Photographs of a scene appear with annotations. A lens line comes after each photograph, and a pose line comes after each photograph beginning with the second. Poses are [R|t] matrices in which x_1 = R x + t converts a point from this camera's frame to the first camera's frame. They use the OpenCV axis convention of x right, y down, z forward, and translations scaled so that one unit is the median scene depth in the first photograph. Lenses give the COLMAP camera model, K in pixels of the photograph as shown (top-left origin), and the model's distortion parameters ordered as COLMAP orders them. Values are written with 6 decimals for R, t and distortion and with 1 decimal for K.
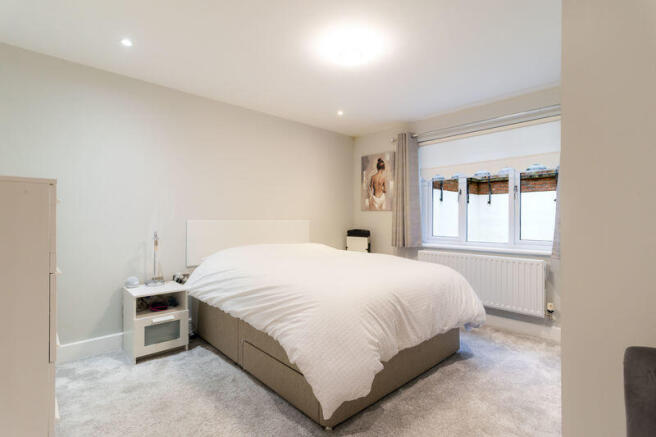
lens RADIAL K [[312.2, 0, 328.2], [0, 312.2, 212.7], [0, 0, 1]] dist [-0.002073, 0.000084]
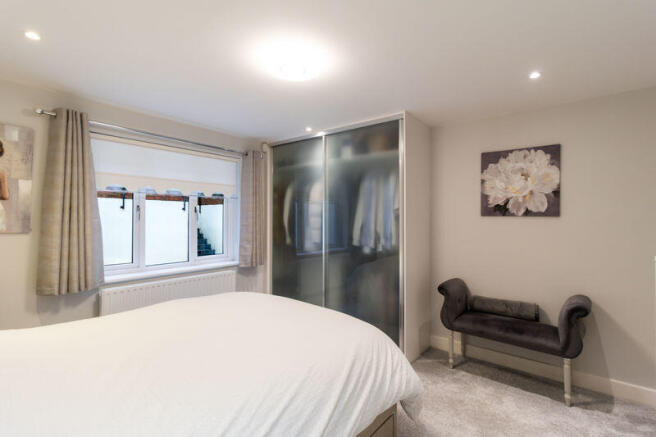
lens RADIAL K [[312.2, 0, 328.2], [0, 312.2, 212.7], [0, 0, 1]] dist [-0.002073, 0.000084]
pose [[-0.161655, 0.037653, 0.986129, -0.442536], [0.013017, 0.999266, -0.036020, -0.016153], [-0.986761, 0.007013, -0.162027, 0.566827]]
